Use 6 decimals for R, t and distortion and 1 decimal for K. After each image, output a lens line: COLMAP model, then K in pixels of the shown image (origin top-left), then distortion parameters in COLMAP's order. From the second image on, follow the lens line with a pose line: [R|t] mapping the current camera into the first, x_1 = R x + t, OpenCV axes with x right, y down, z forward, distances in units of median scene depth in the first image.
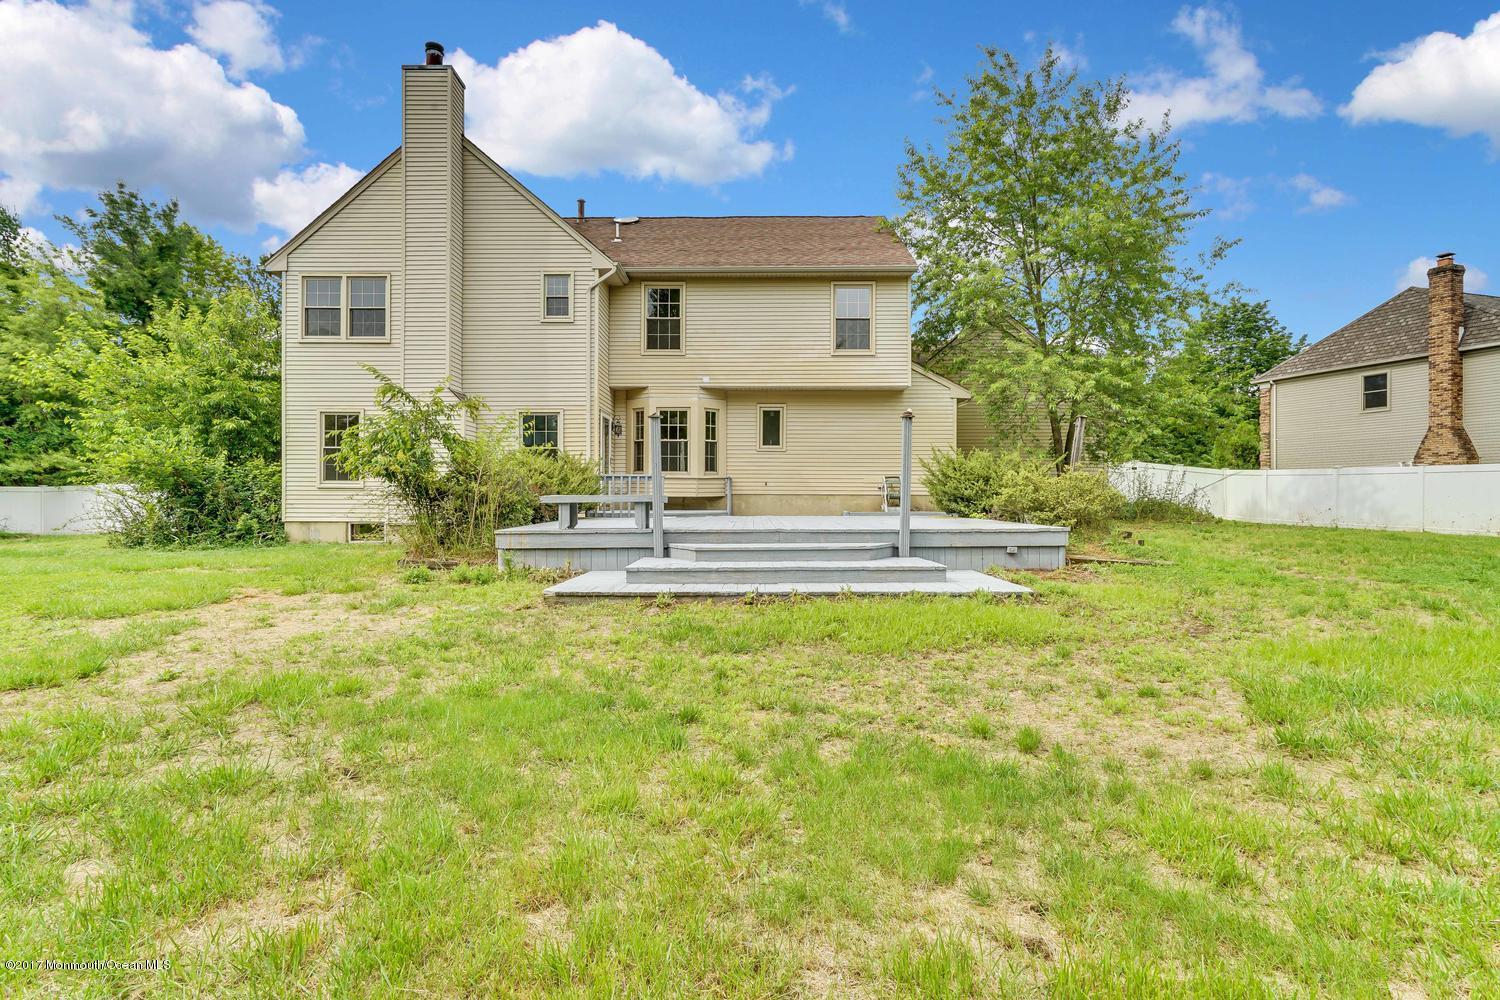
lens RADIAL K [[636.1, 0, 750.0], [0, 636.1, 500.0], [0, 0, 1]] dist [-0.001036, -0.000027]
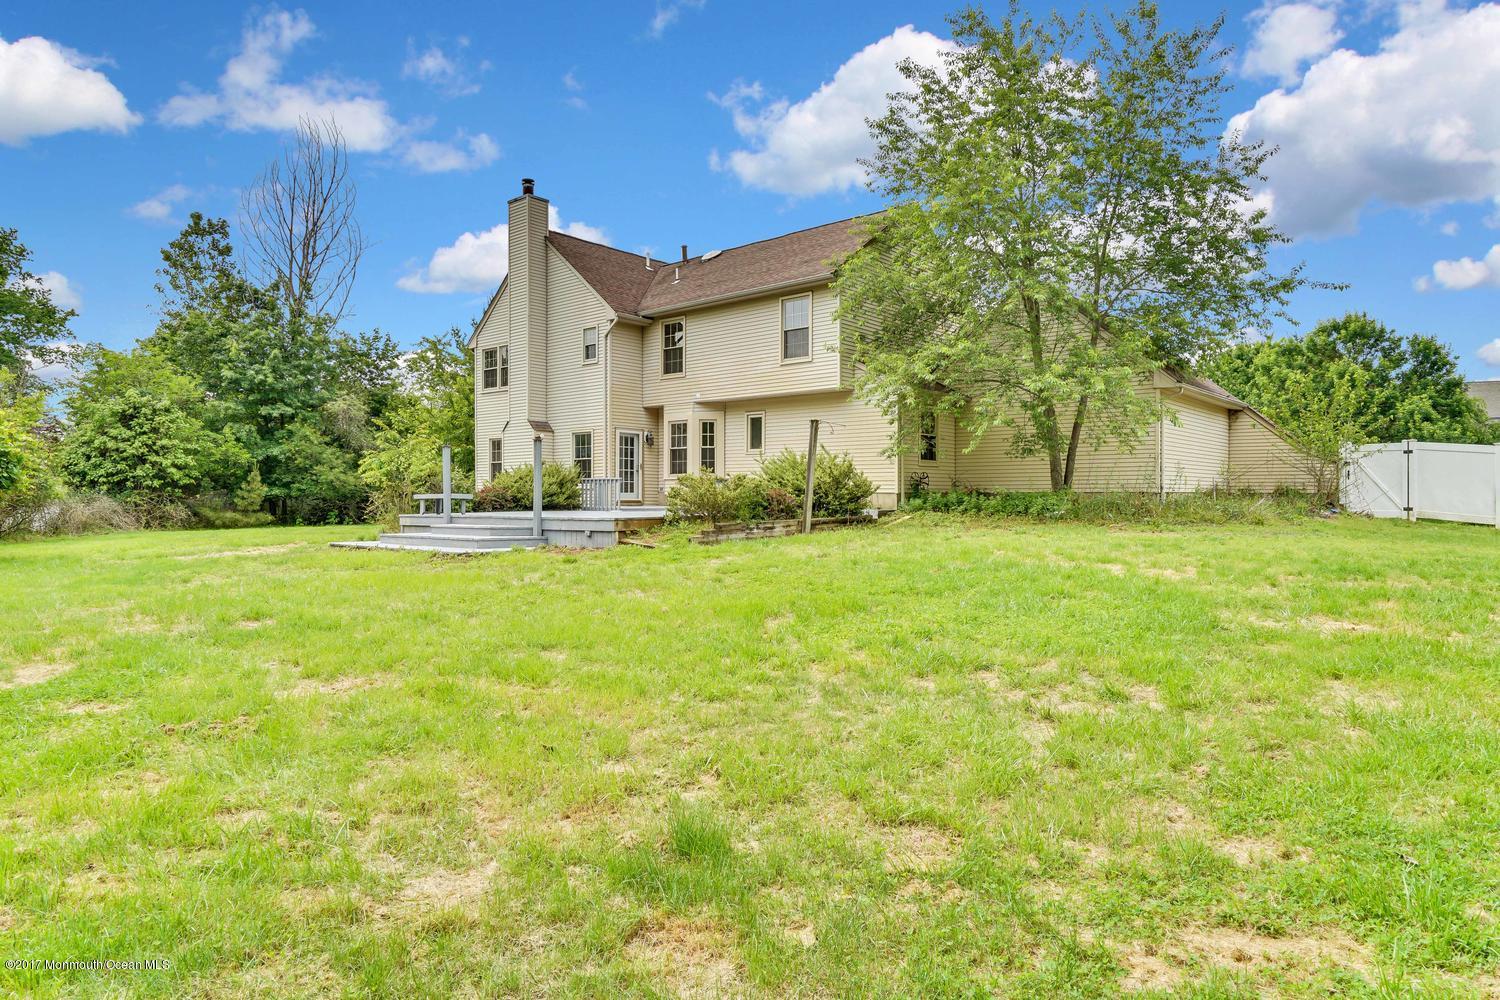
lens RADIAL K [[703.2, 0, 750.0], [0, 703.2, 500.0], [0, 0, 1]] dist [-0.002592, -0.000145]
pose [[0.825972, 0.000177, -0.563711, 0.743981], [-0.000224, 1.000000, -0.000013, 0.004120], [0.563711, 0.000137, 0.825972, -0.022343]]
